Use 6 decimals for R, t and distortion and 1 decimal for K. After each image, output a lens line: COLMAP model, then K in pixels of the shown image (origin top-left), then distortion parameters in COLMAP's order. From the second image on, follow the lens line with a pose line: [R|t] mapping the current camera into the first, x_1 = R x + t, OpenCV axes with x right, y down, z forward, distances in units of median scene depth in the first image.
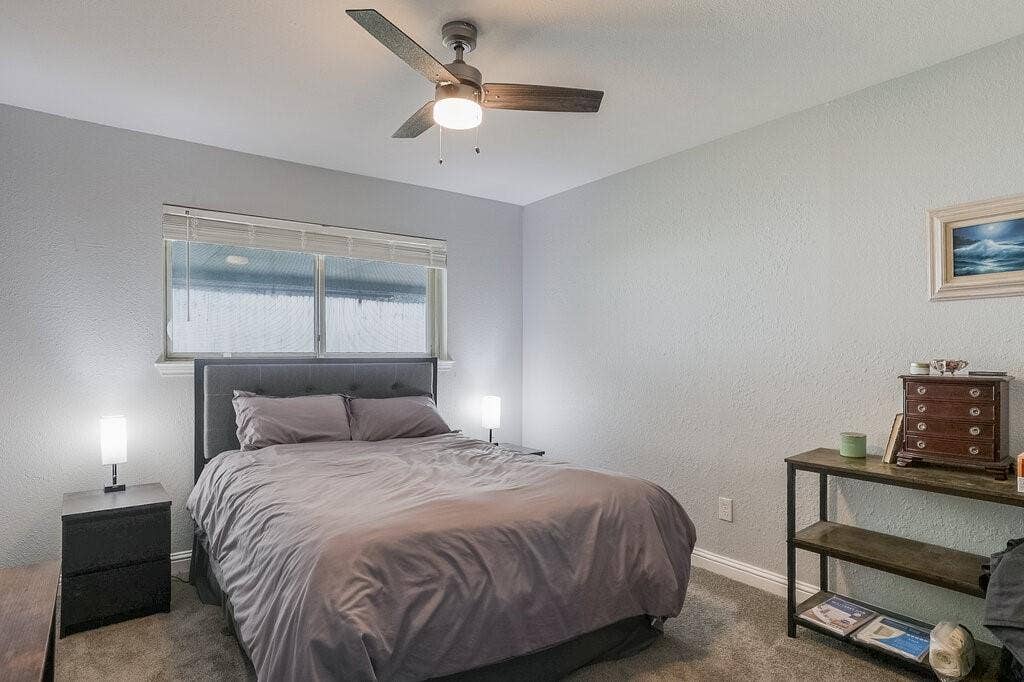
lens RADIAL K [[535.3, 0, 518.2], [0, 535.3, 344.8], [0, 0, 1]] dist [-0.010436, 0.011234]
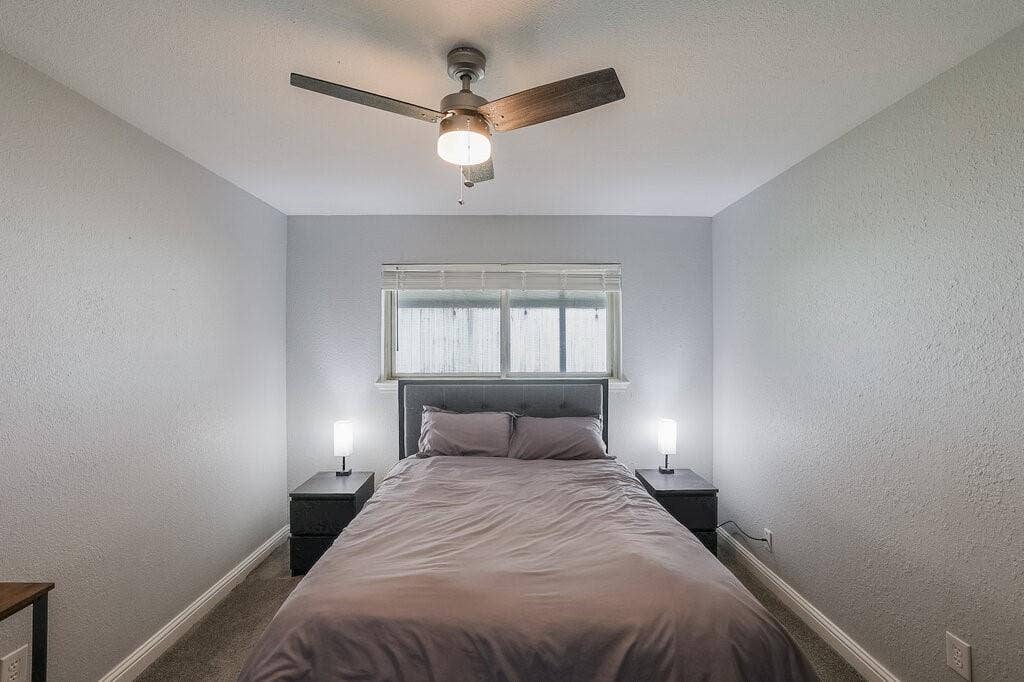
lens RADIAL K [[442.0, 0, 510.4], [0, 442.0, 338.5], [0, 0, 1]] dist [-0.027979, 0.003791]
pose [[0.827198, -0.011445, -0.561794, 0.226211], [0.005302, 0.999907, -0.012563, -0.059414], [0.561886, 0.007414, 0.827182, 0.260438]]
